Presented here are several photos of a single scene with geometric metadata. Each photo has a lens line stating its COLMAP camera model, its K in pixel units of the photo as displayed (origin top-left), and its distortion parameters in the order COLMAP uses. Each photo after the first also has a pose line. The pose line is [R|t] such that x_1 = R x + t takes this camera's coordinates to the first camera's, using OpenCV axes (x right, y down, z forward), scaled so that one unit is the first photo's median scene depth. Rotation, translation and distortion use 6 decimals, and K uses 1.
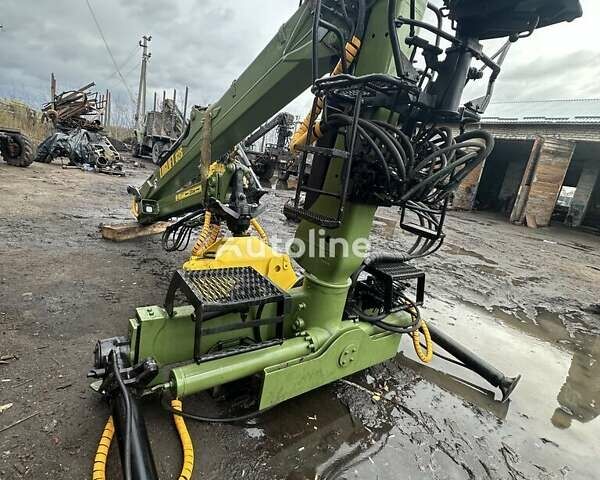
lens RADIAL K [[319.0, 0, 300.0], [0, 319.0, 240.0], [0, 0, 1]] dist [-0.000951, 0.000327]
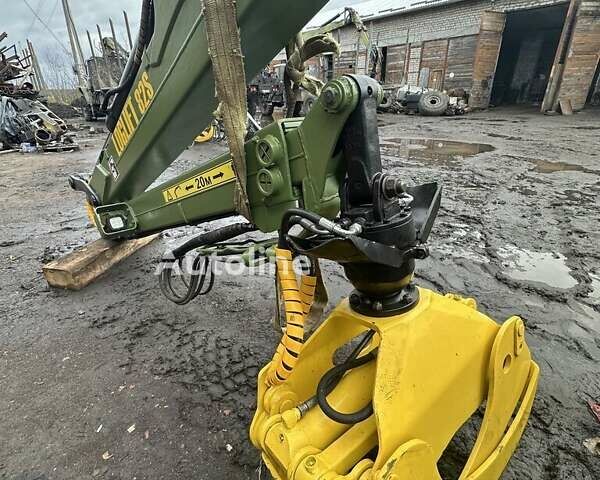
lens RADIAL K [[319.0, 0, 300.0], [0, 319.0, 240.0], [0, 0, 1]] dist [-0.000951, 0.000327]
pose [[0.980203, -0.197994, 0.000926, -0.067560], [0.193729, 0.960031, 0.202014, -0.040204], [-0.040886, -0.197835, 0.979382, 0.169883]]
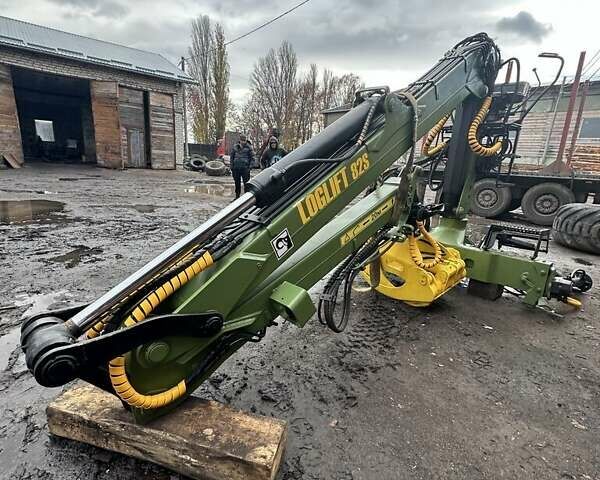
lens RADIAL K [[314.8, 0, 300.0], [0, 314.8, 237.8], [0, 0, 1]] dist [-0.003058, -0.000353]
pose [[-0.055796, -0.395528, 0.916757, -0.287267], [0.163498, 0.902174, 0.399187, -0.119513], [-0.984965, 0.172161, 0.014331, 0.338794]]
